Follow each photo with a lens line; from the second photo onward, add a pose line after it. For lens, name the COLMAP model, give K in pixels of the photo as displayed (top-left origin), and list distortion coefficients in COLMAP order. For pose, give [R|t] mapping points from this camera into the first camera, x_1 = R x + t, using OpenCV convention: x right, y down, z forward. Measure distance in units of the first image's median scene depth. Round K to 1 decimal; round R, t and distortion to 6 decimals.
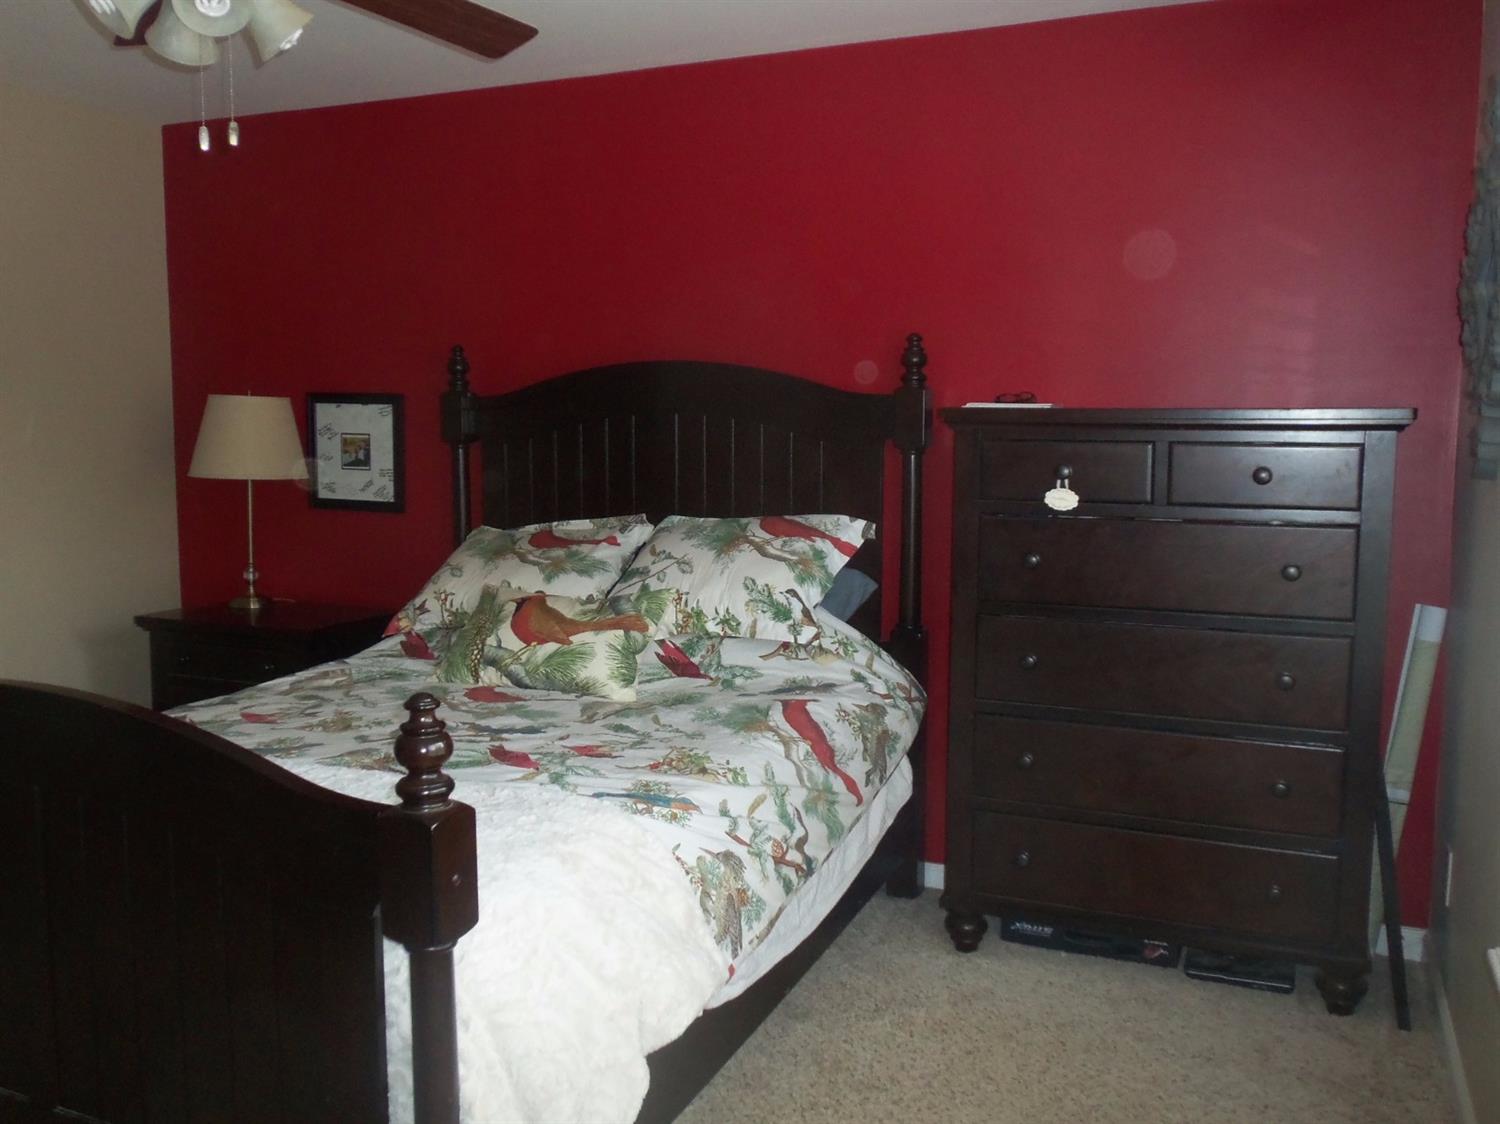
lens RADIAL K [[1274.5, 0, 750.0], [0, 1274.5, 562.0], [0, 0, 1]] dist [-0.012546, -0.002125]
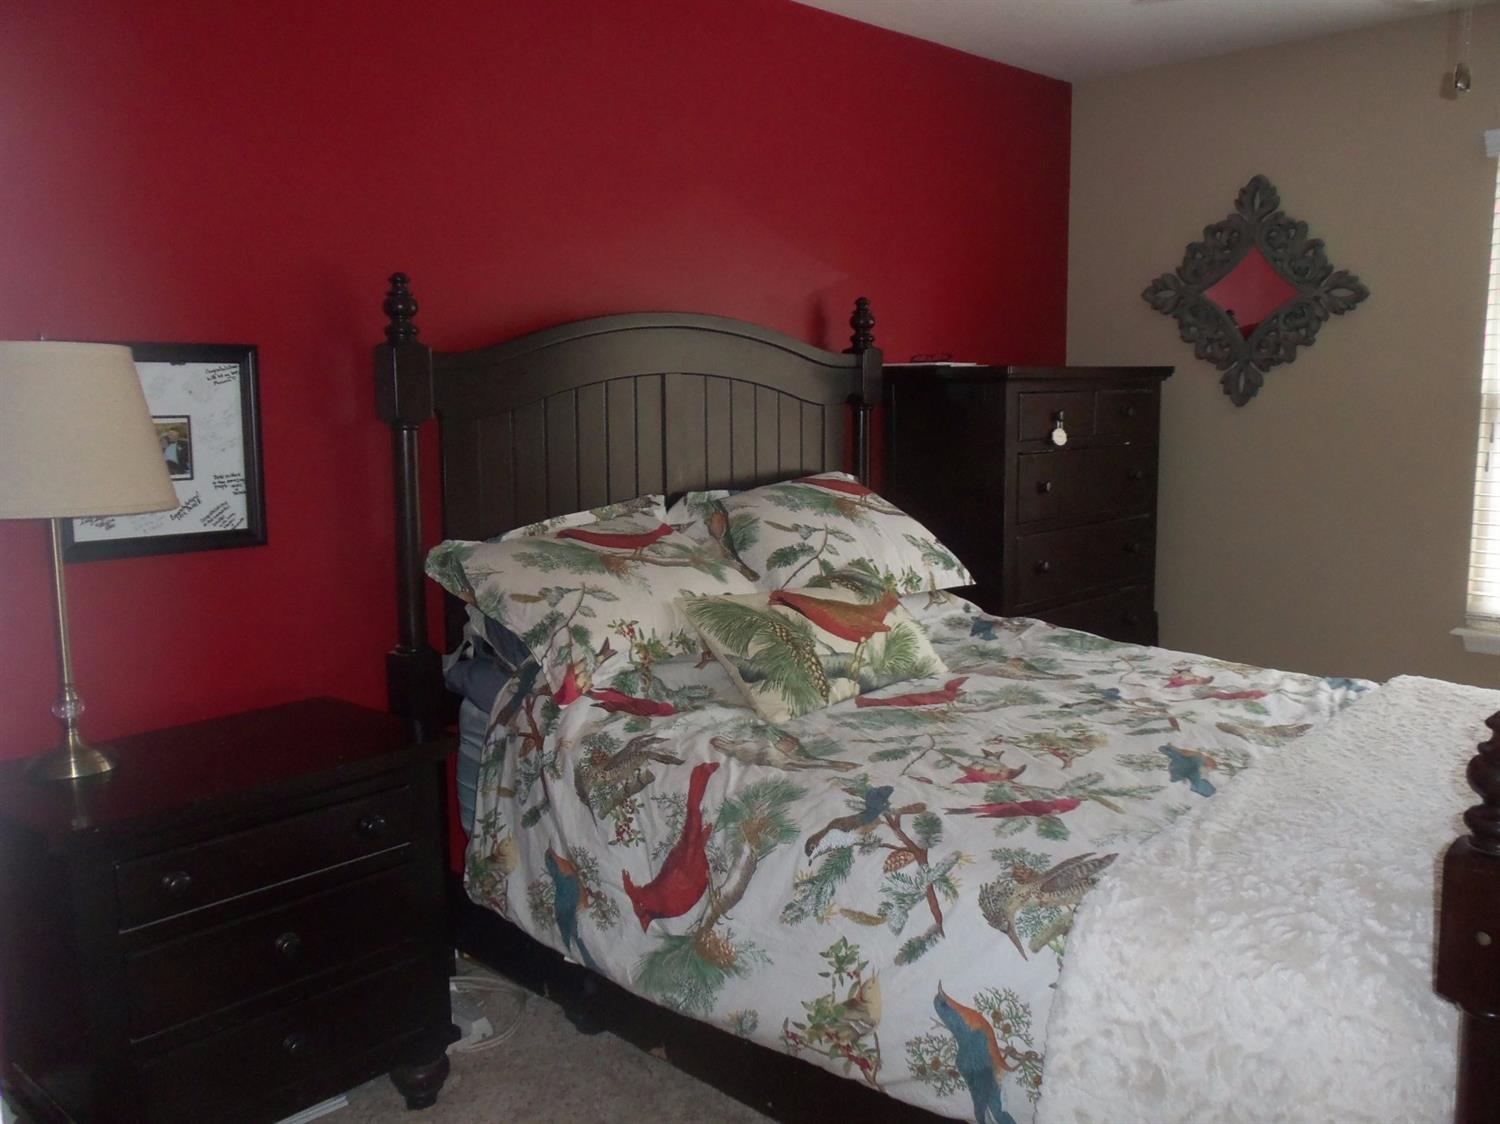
lens RADIAL K [[1274.5, 0, 750.0], [0, 1274.5, 562.0], [0, 0, 1]] dist [-0.012546, -0.002125]
pose [[0.345640, -0.142006, 0.927560, -0.875202], [0.115801, 0.987382, 0.108013, -0.079884], [-0.931194, 0.070078, 0.357723, 0.665234]]
